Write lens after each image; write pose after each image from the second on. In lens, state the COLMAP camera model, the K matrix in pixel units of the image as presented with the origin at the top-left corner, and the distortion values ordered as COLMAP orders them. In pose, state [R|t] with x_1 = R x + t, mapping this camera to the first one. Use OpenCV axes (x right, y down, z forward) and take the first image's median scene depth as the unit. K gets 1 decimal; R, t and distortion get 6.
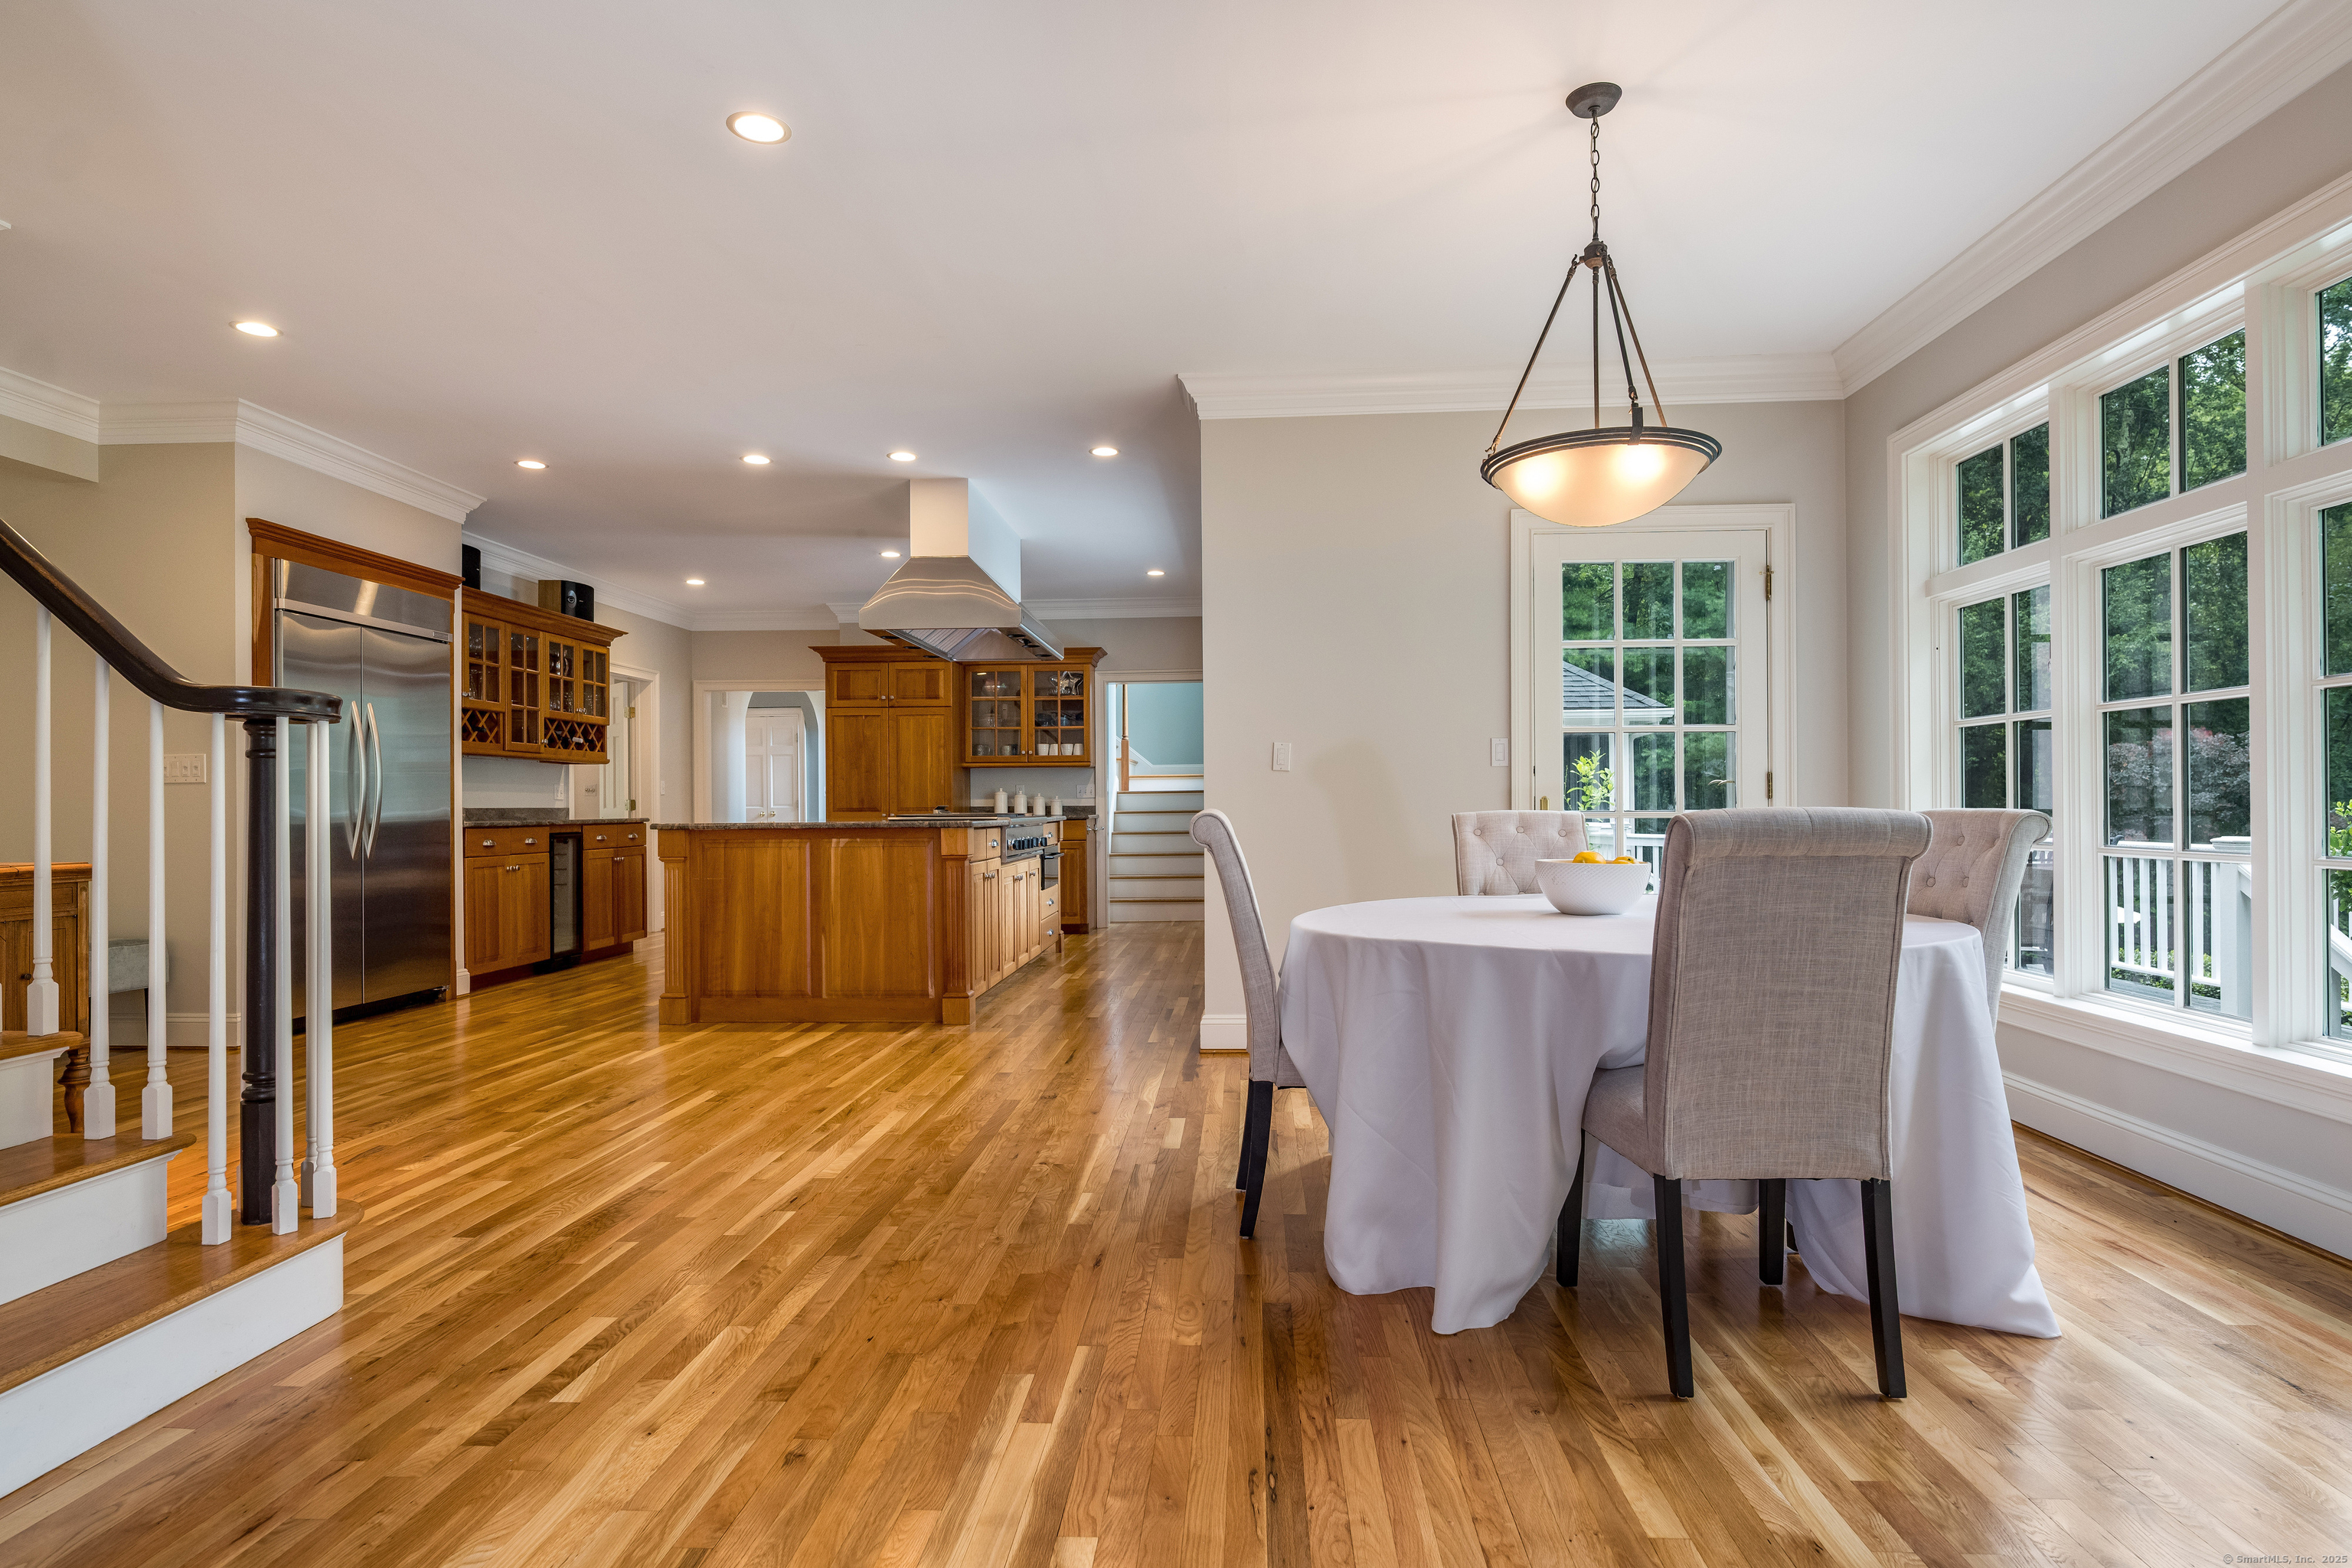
lens RADIAL K [[1280.0, 0, 1198.5], [0, 1280.0, 794.3], [0, 0, 1]] dist [-0.000428, -0.000508]
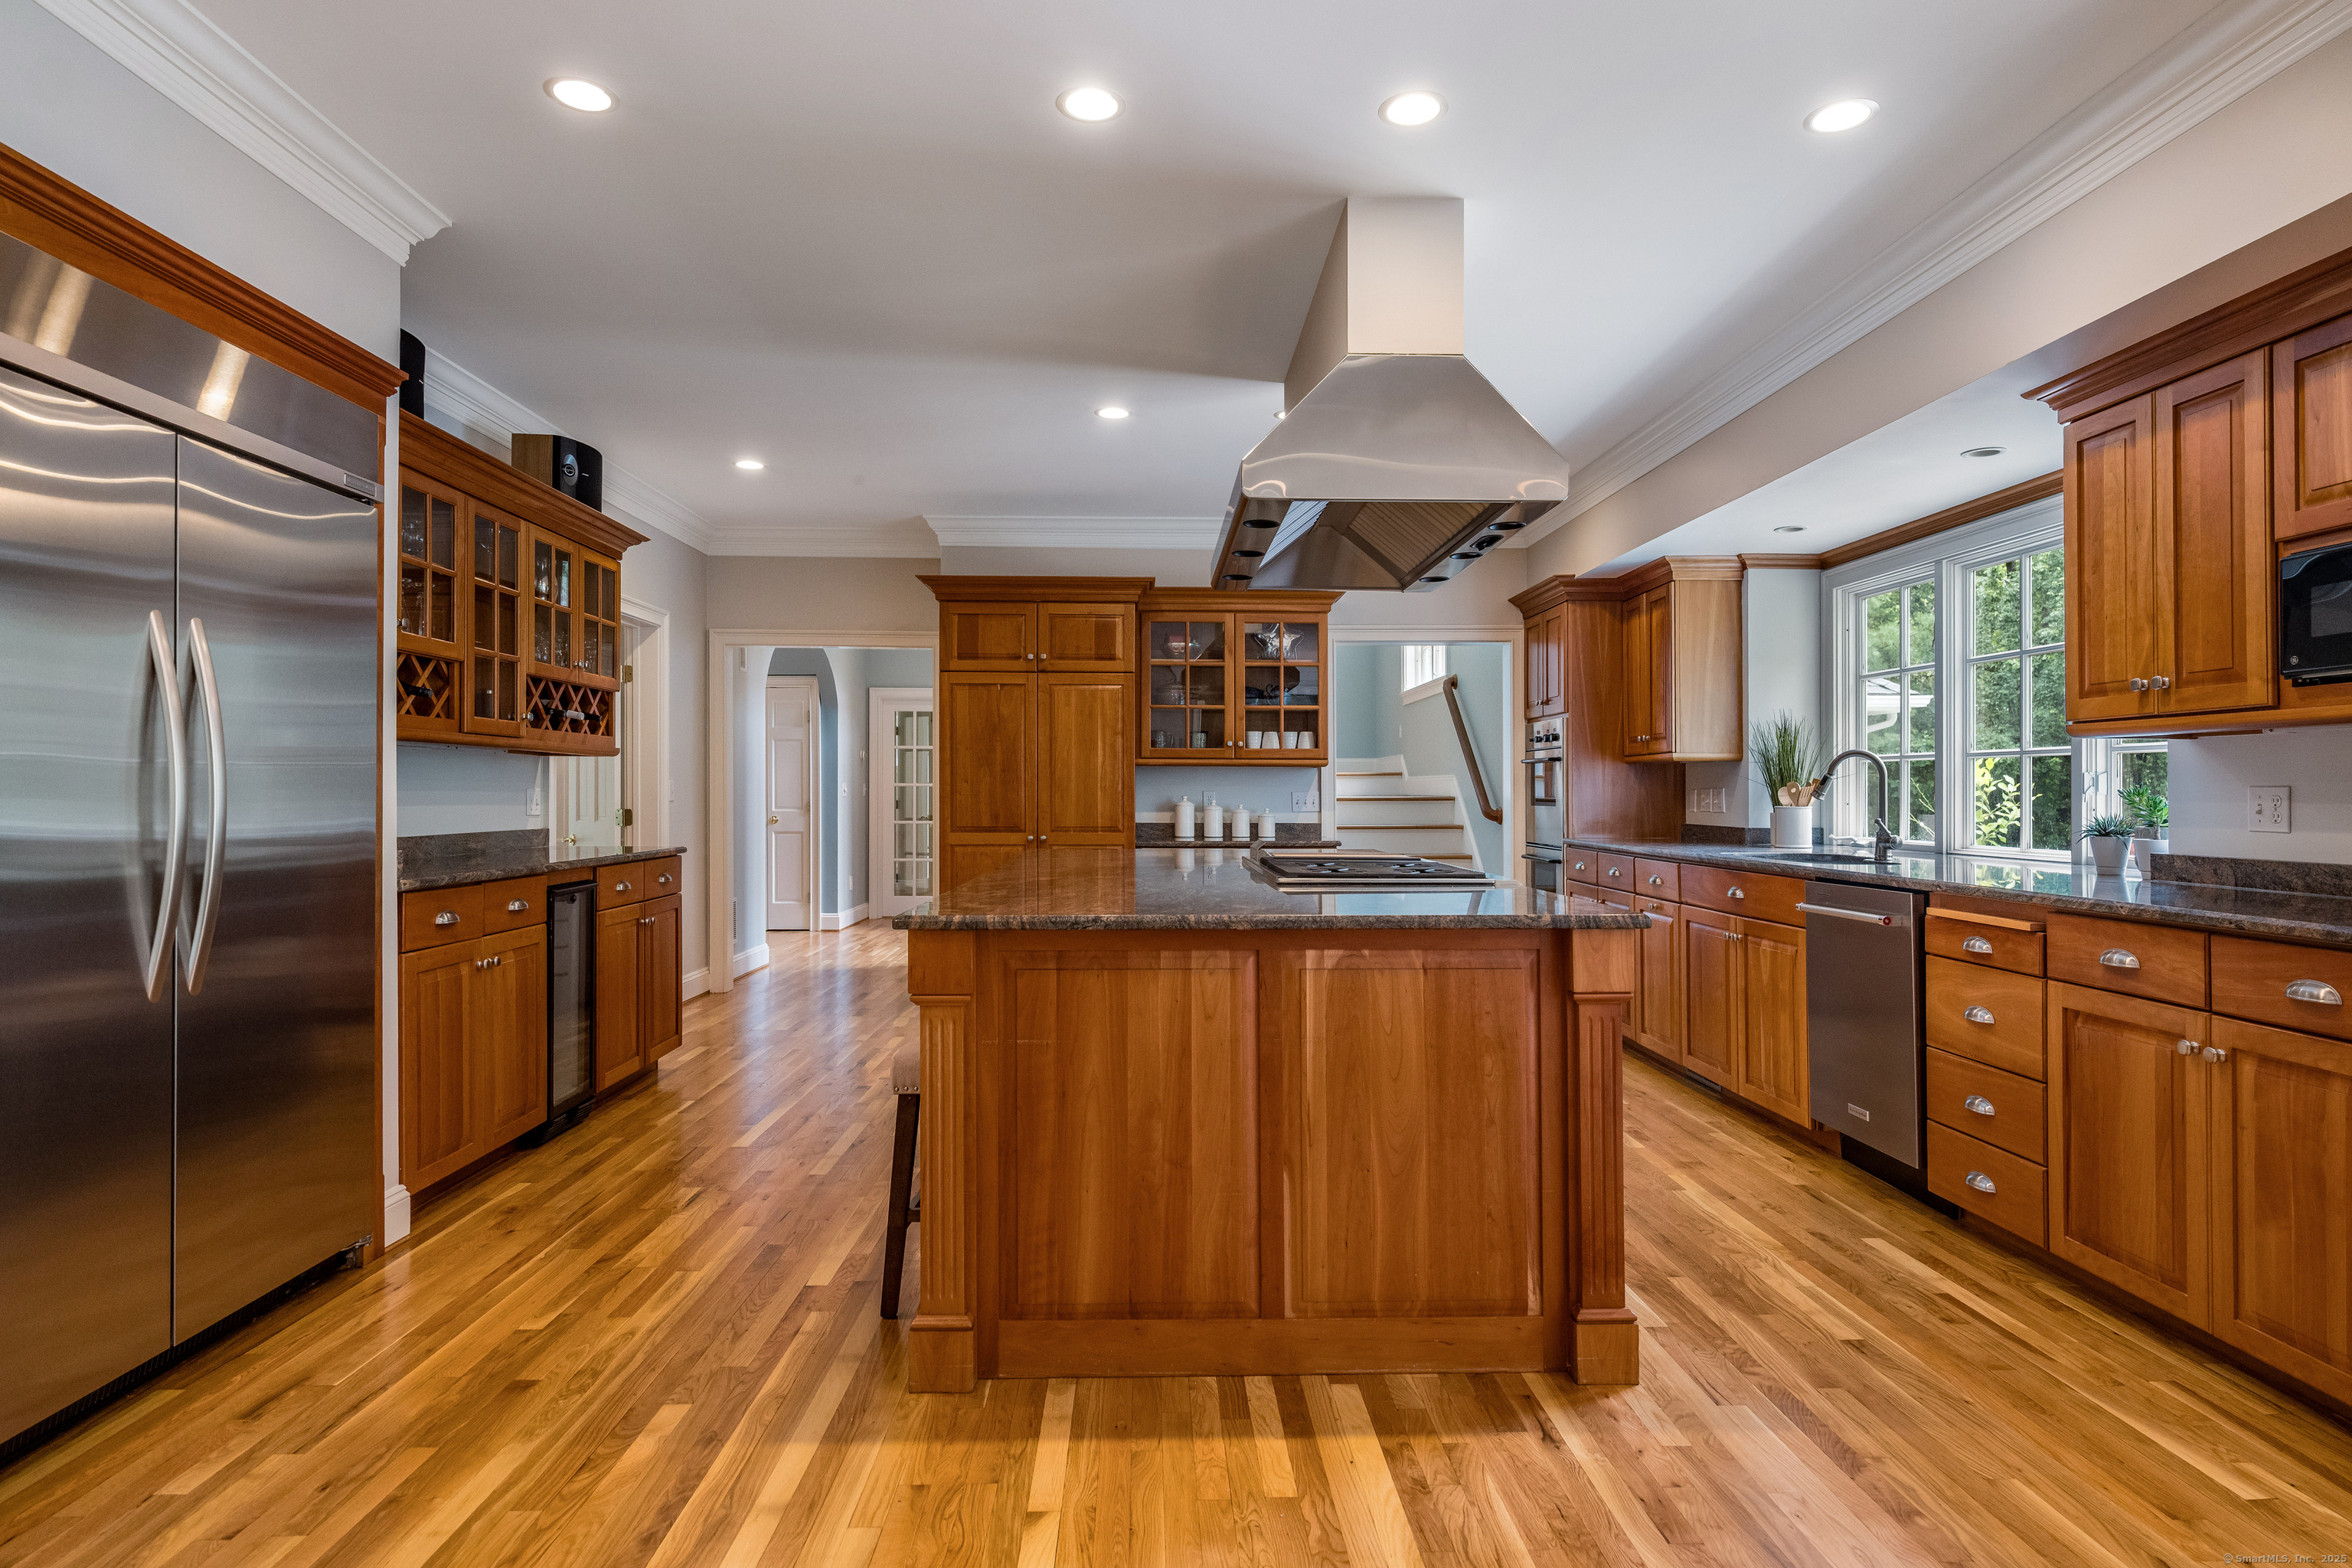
lens RADIAL K [[1280.0, 0, 1155.0], [0, 1280.0, 787.6], [0, 0, 1]] dist [-0.000428, -0.000508]
pose [[0.997904, 0.011350, 0.063712, -0.282504], [-0.011679, 0.999920, 0.004795, -0.016743], [-0.063652, -0.005529, 0.997957, 0.439813]]
